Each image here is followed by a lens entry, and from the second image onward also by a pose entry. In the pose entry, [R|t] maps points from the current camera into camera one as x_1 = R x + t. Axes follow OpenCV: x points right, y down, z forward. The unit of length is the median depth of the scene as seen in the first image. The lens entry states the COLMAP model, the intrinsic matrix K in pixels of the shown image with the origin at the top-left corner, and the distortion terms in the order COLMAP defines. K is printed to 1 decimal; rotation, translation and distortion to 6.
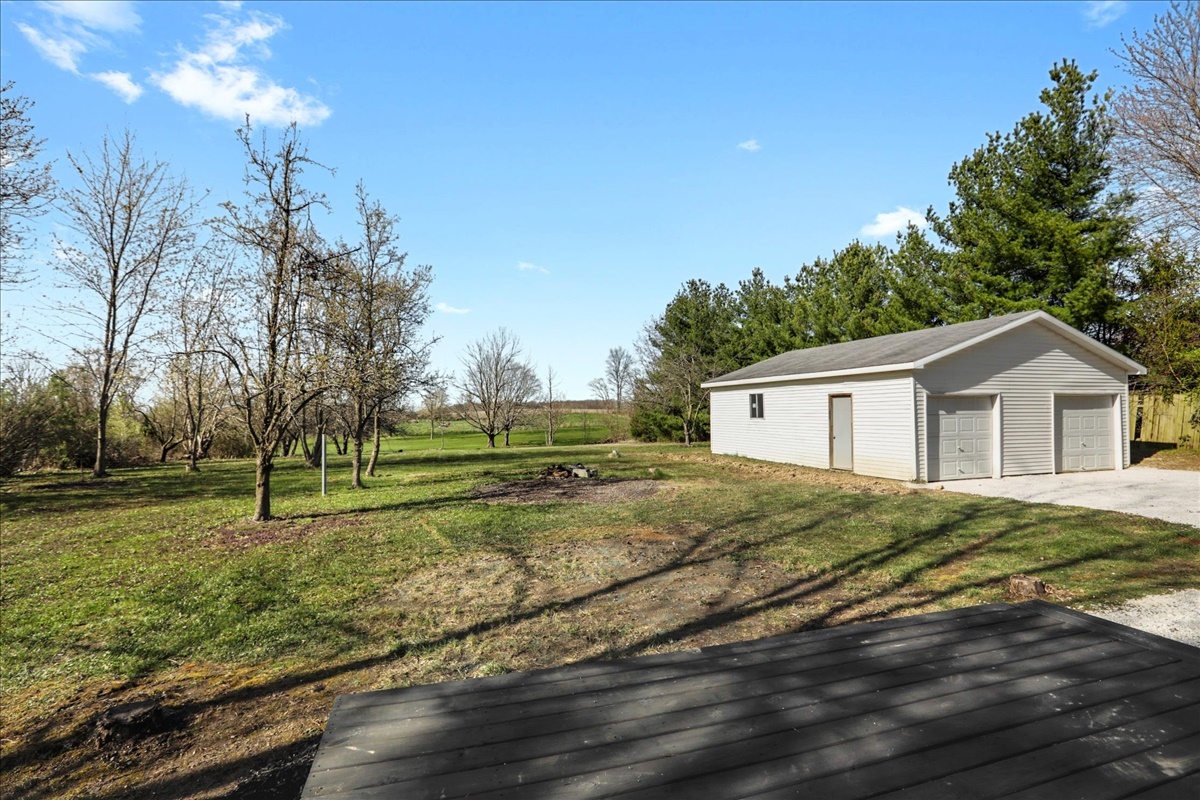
lens RADIAL K [[554.3, 0, 605.2], [0, 554.3, 405.6], [0, 0, 1]] dist [-0.018500, 0.002923]
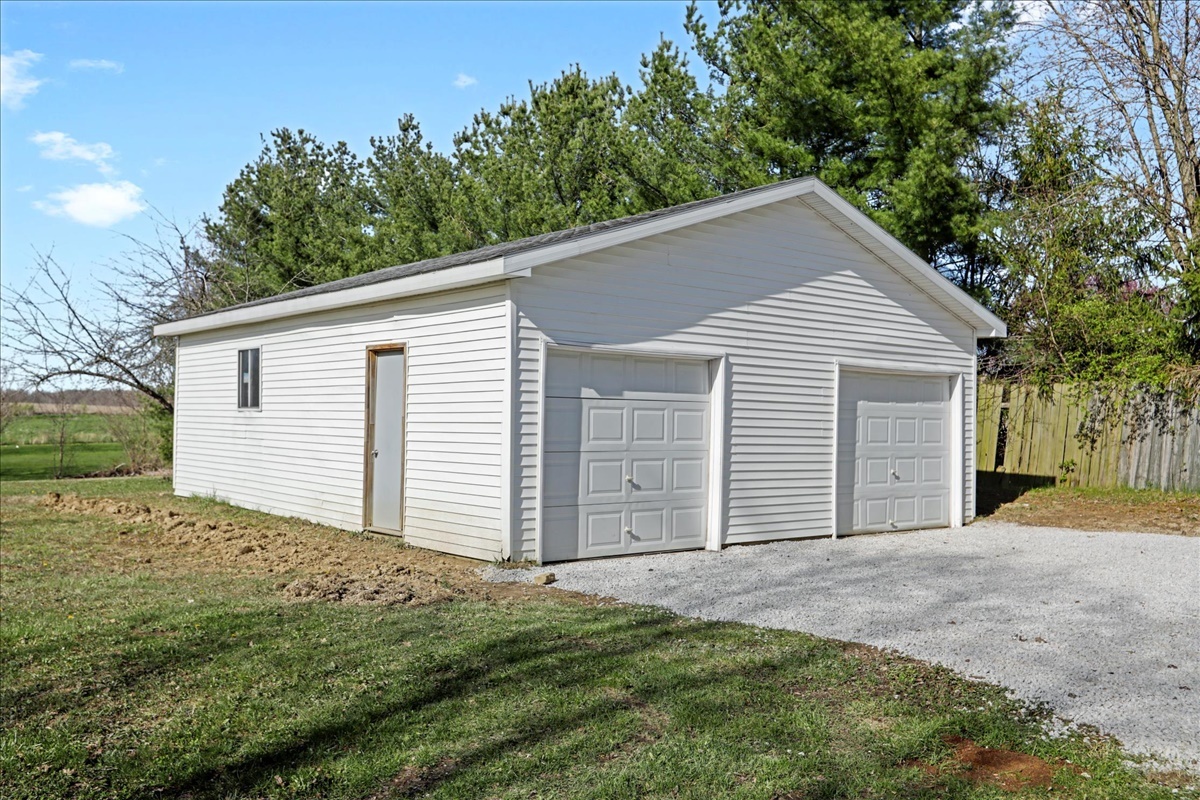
lens RADIAL K [[1041.3, 0, 597.7], [0, 1041.3, 403.9], [0, 0, 1]] dist [-0.014215, 0.020117]
pose [[0.934639, 0.030558, 0.354284, 0.260106], [-0.028292, 0.999533, -0.011573, 0.022284], [-0.354472, 0.000793, 0.935066, 0.204359]]
